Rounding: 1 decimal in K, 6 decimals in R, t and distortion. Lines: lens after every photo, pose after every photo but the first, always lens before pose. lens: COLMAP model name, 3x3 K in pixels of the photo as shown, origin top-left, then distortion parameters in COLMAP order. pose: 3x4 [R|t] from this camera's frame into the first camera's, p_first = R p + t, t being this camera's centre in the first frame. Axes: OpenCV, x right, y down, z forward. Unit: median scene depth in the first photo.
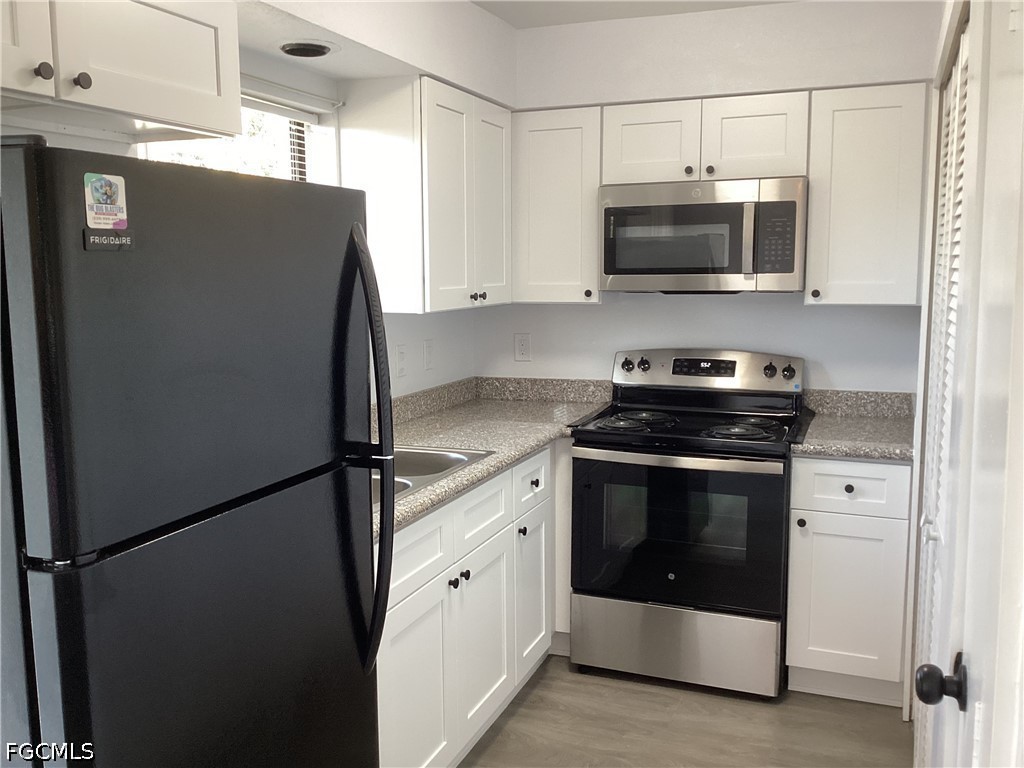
lens RADIAL K [[935.1, 0, 516.0], [0, 935.1, 382.7], [0, 0, 1]] dist [0.005600, 0.000000]
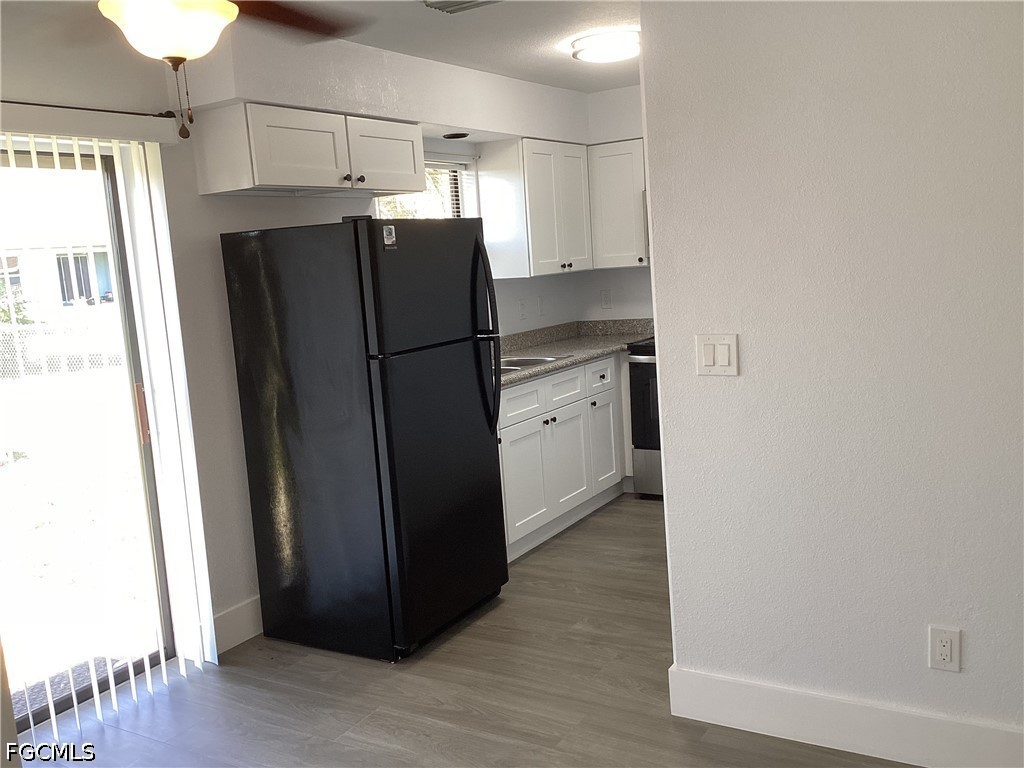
lens RADIAL K [[935.1, 0, 484.1], [0, 935.1, 394.8], [0, 0, 1]] dist [0.005600, 0.000000]
pose [[0.976567, -0.033806, -0.212544, 0.158183], [0.040258, 0.998848, 0.026099, 0.083768], [0.211417, -0.034044, 0.976803, -0.624506]]
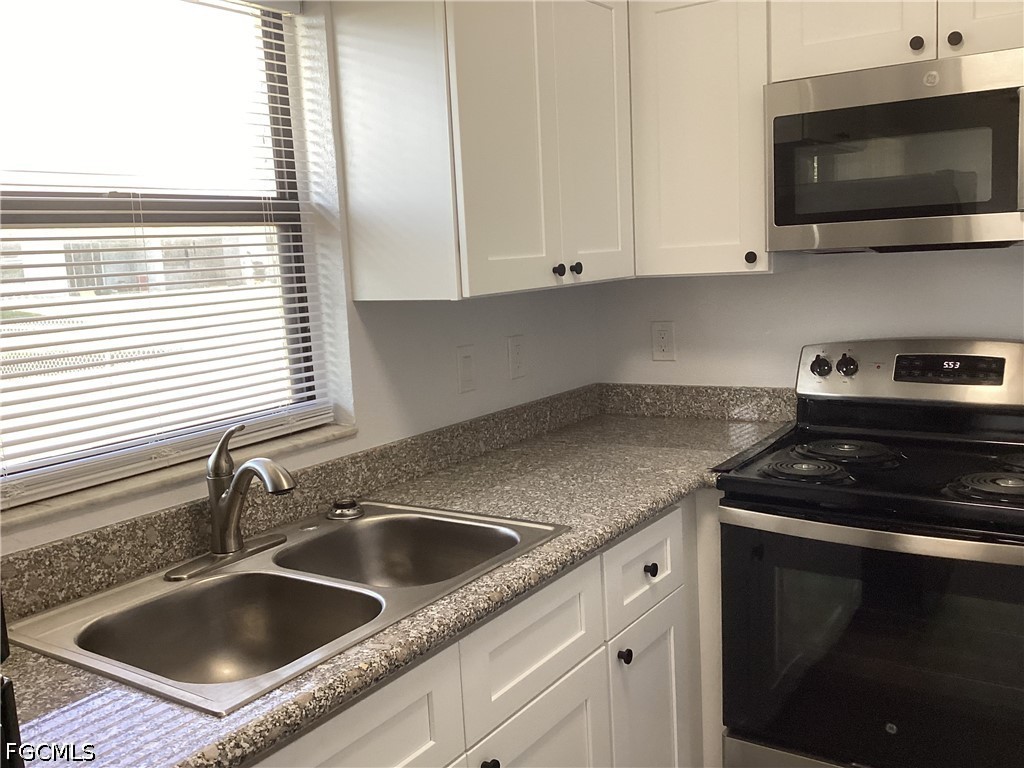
lens RADIAL K [[935.1, 0, 509.1], [0, 935.1, 383.0], [0, 0, 1]] dist [0.005600, 0.000000]
pose [[0.971408, -0.011185, -0.237151, 0.073224], [0.016775, 0.999627, 0.021564, -0.028787], [0.236821, -0.024926, 0.971233, 0.367880]]
